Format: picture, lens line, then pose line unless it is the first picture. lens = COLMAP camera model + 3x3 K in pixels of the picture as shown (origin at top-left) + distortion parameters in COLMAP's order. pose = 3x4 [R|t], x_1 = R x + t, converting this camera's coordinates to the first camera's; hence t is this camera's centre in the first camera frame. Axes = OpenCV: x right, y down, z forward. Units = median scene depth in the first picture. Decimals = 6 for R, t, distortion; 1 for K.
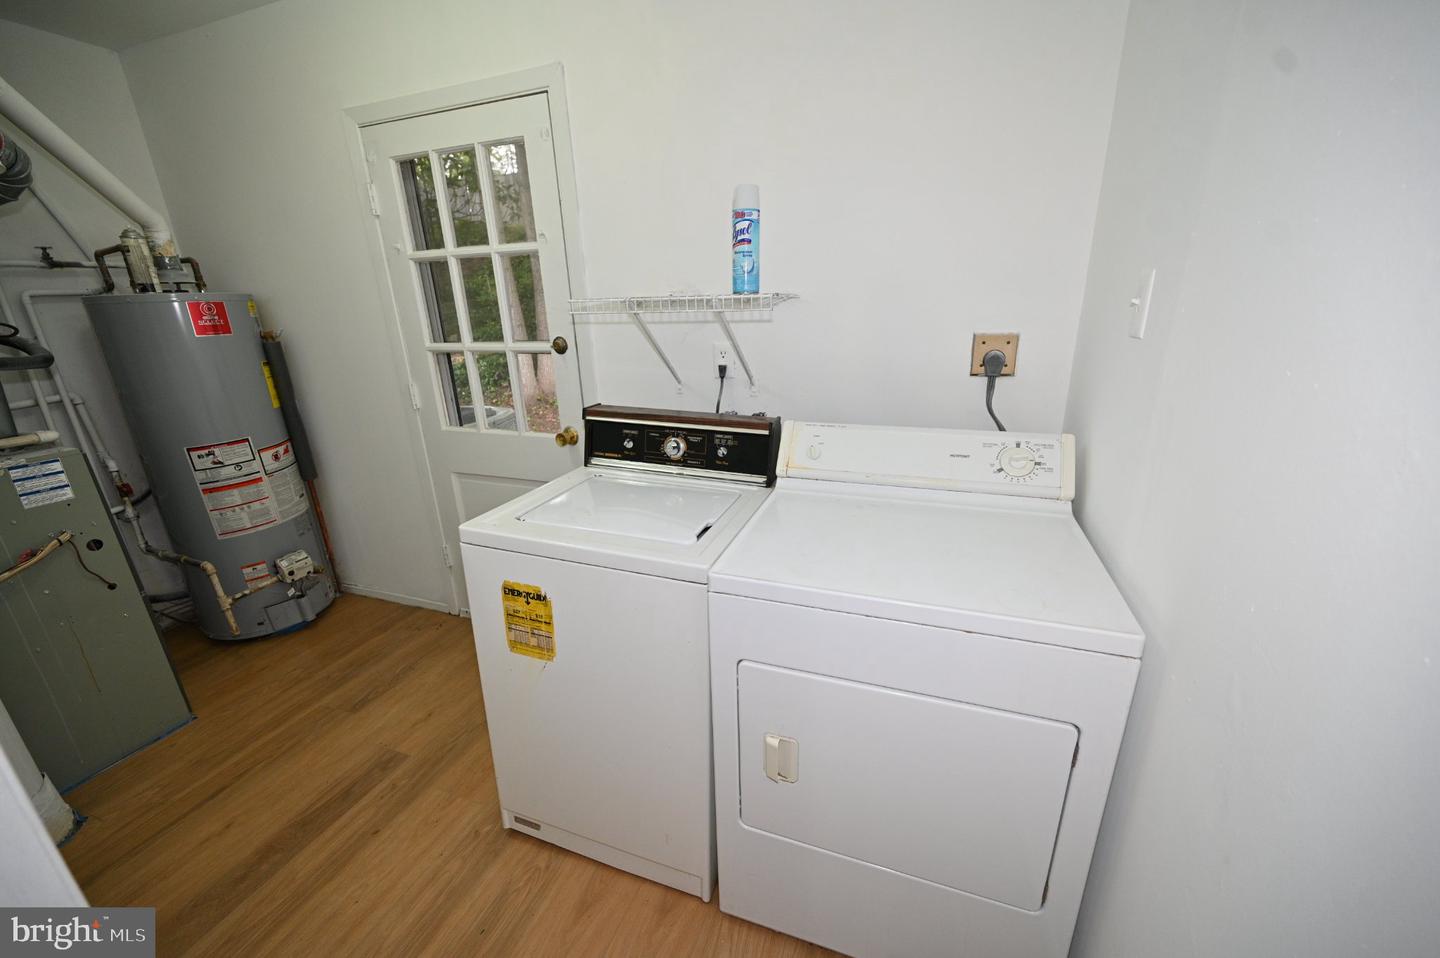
lens RADIAL K [[551.9, 0, 728.6], [0, 551.9, 472.9], [0, 0, 1]] dist [-0.001983, -0.000335]
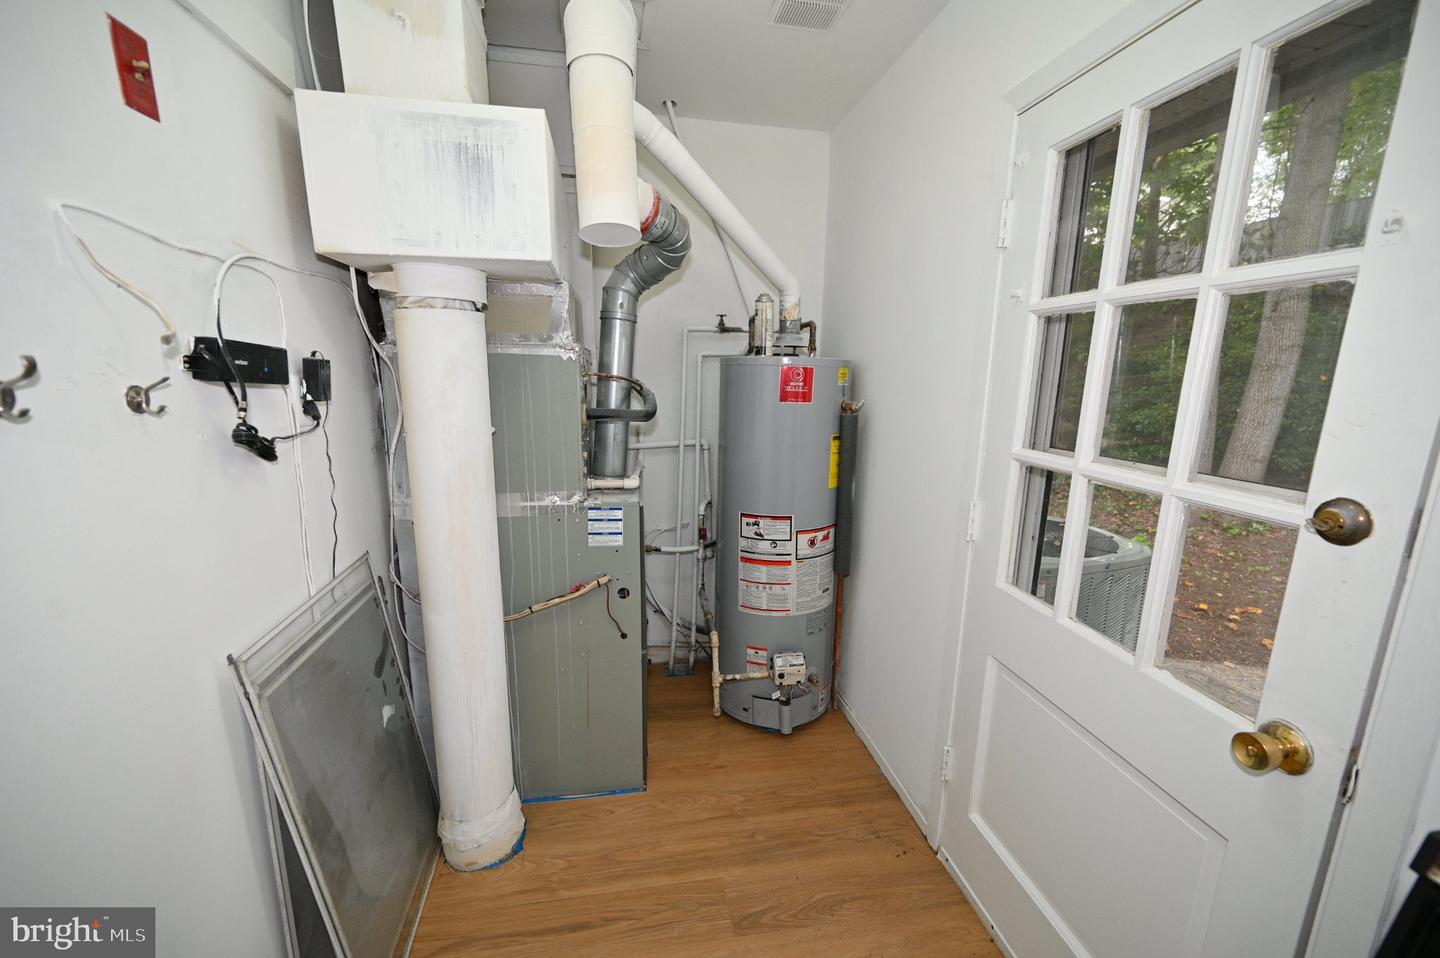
lens RADIAL K [[549.9, 0, 723.5], [0, 549.9, 474.2], [0, 0, 1]] dist [0.000755, 0.001747]
pose [[0.480211, 0.205466, -0.852749, -0.181032], [-0.302545, 0.951317, 0.058843, -0.145526], [0.823325, 0.229738, 0.518995, 0.430343]]
